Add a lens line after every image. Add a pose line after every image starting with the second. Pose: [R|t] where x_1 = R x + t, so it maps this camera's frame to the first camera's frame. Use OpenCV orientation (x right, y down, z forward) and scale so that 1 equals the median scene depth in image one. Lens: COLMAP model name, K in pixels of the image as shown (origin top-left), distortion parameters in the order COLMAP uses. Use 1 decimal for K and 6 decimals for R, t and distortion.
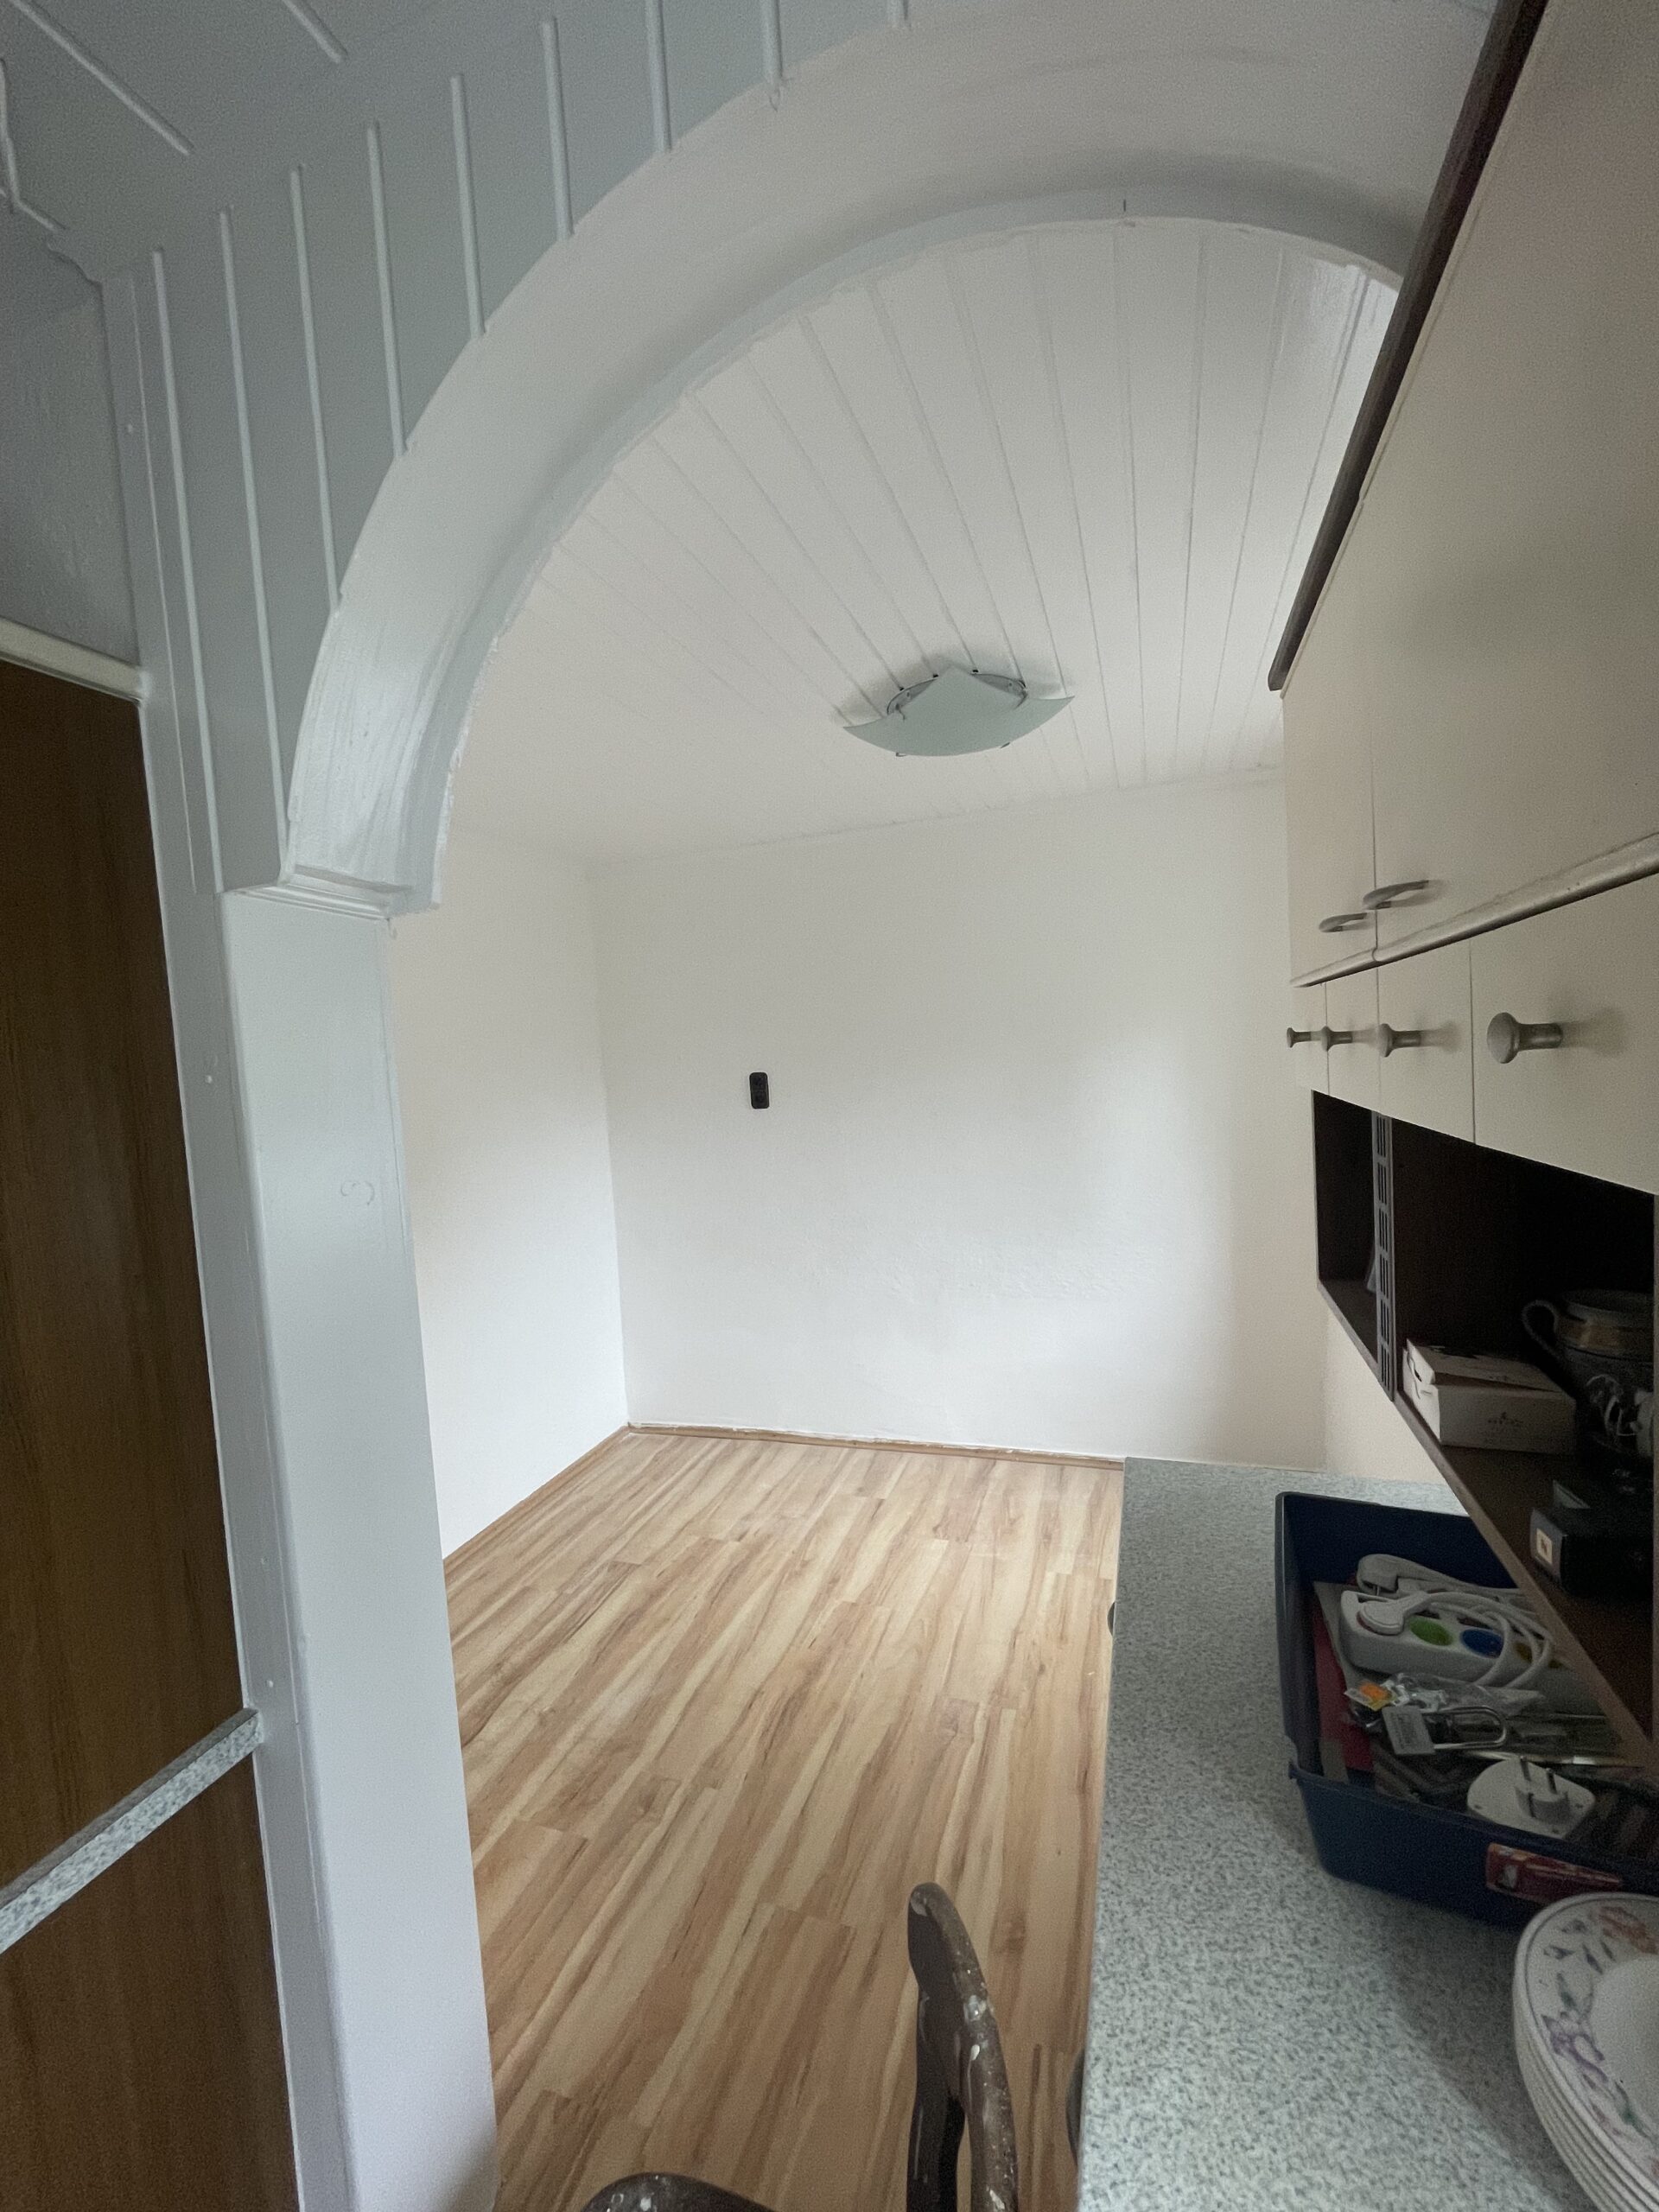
lens RADIAL K [[896.7, 0, 825.6], [0, 896.7, 1103.4], [0, 0, 1]] dist [-0.000411, 0.000736]
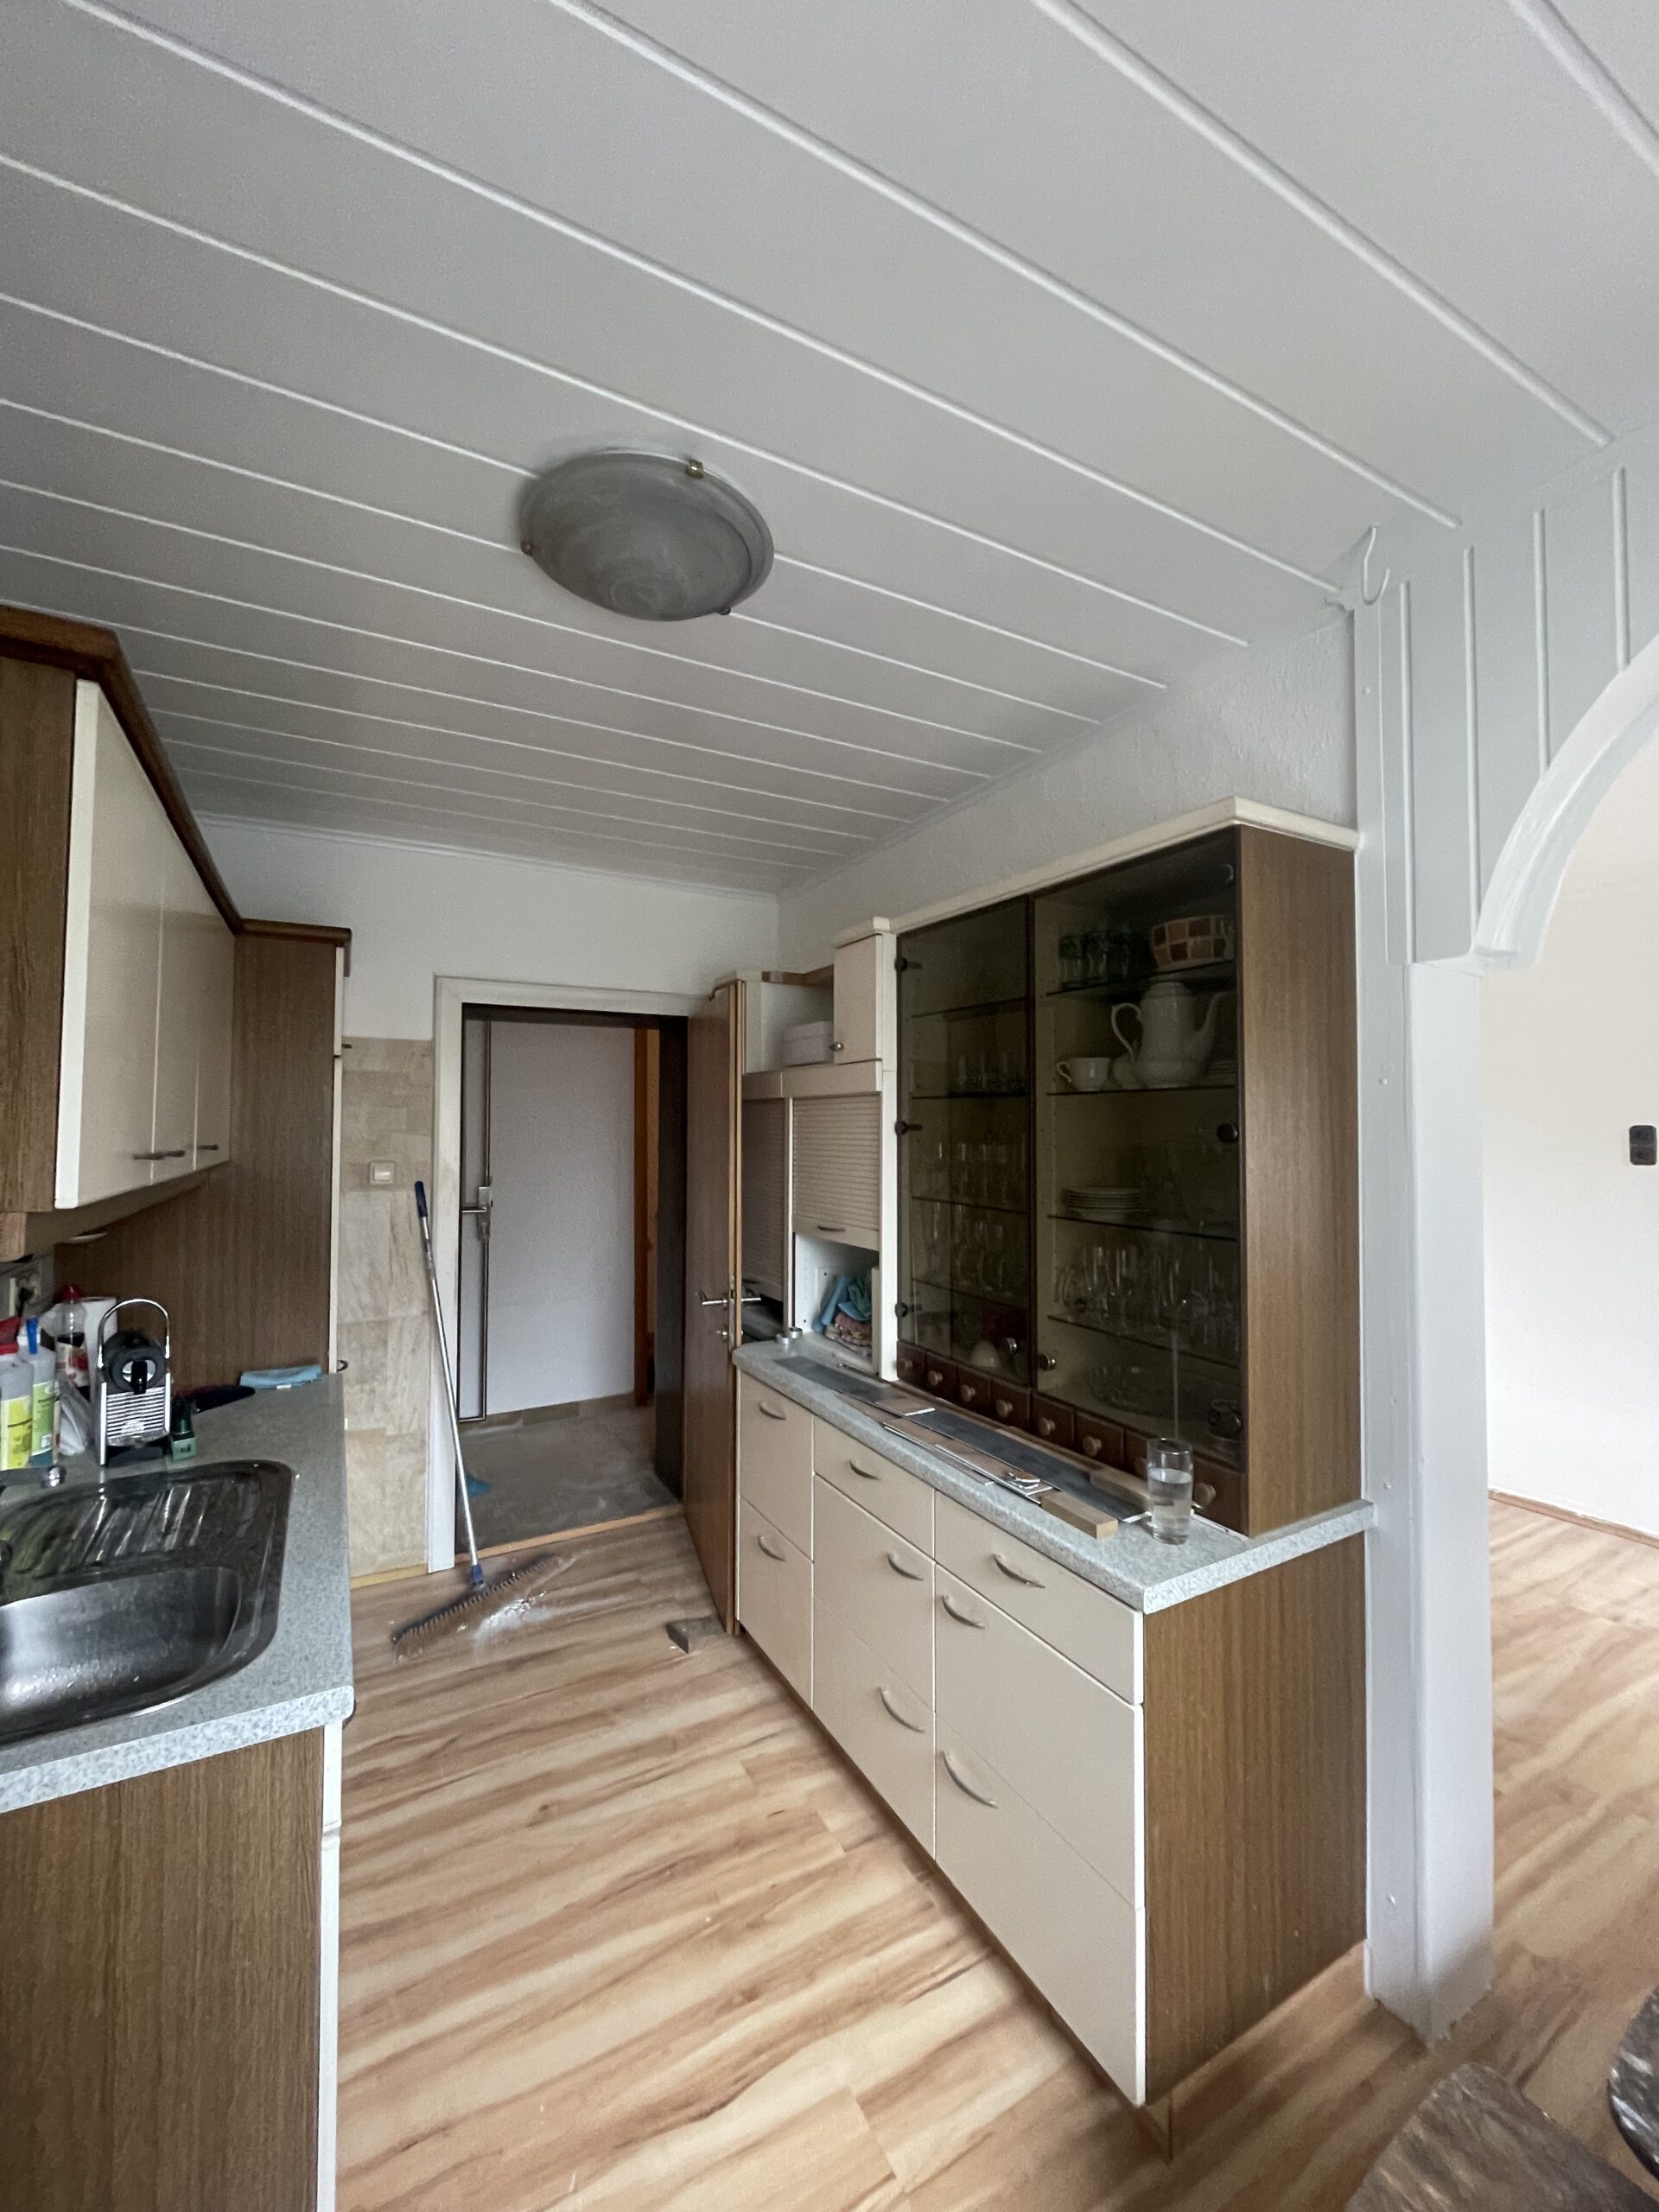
lens RADIAL K [[896.7, 0, 836.7], [0, 896.7, 1112.6], [0, 0, 1]] dist [-0.000411, 0.000736]
pose [[0.759729, 0.046339, -0.648587, -0.200359], [-0.079523, 0.996591, -0.021949, 0.070431], [0.645359, 0.068253, 0.760824, -0.411009]]
